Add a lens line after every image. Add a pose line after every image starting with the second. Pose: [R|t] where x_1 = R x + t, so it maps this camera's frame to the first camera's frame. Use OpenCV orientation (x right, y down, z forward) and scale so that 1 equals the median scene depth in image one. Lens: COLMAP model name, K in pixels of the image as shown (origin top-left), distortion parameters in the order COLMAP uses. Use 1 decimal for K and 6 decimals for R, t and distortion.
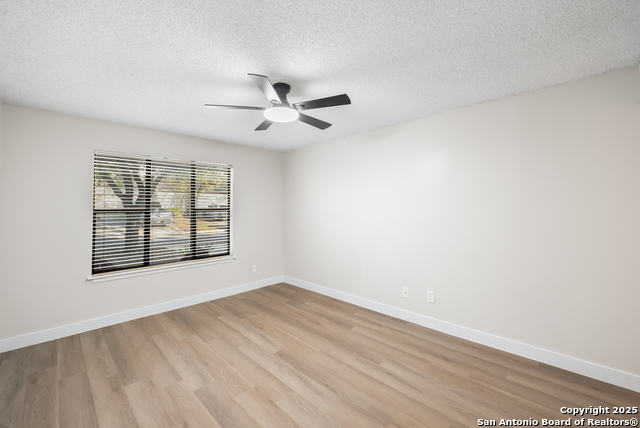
lens RADIAL K [[266.3, 0, 319.5], [0, 266.3, 210.9], [0, 0, 1]] dist [-0.003522, -0.000573]
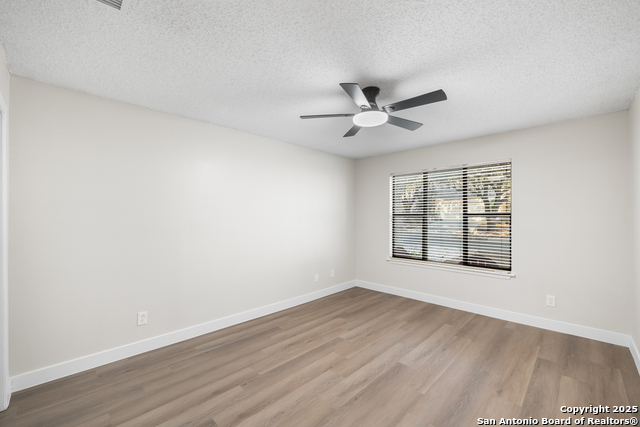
lens RADIAL K [[266.3, 0, 315.2], [0, 266.3, 217.9], [0, 0, 1]] dist [-0.003522, -0.000573]
pose [[0.000042, 0.015978, -0.999872, 0.774252], [-0.011991, 0.999800, 0.015976, -0.001138], [0.999928, 0.011989, 0.000233, 0.678880]]
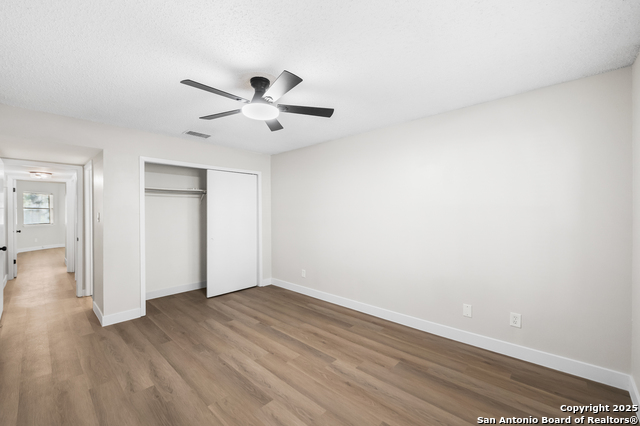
lens RADIAL K [[260.6, 0, 318.2], [0, 260.6, 209.2], [0, 0, 1]] dist [-0.002637, -0.001012]
pose [[-0.999047, 0.011906, -0.042003, -0.274193], [0.011912, 0.999929, 0.000094, -0.009577], [0.042001, -0.000406, -0.999117, 1.723918]]
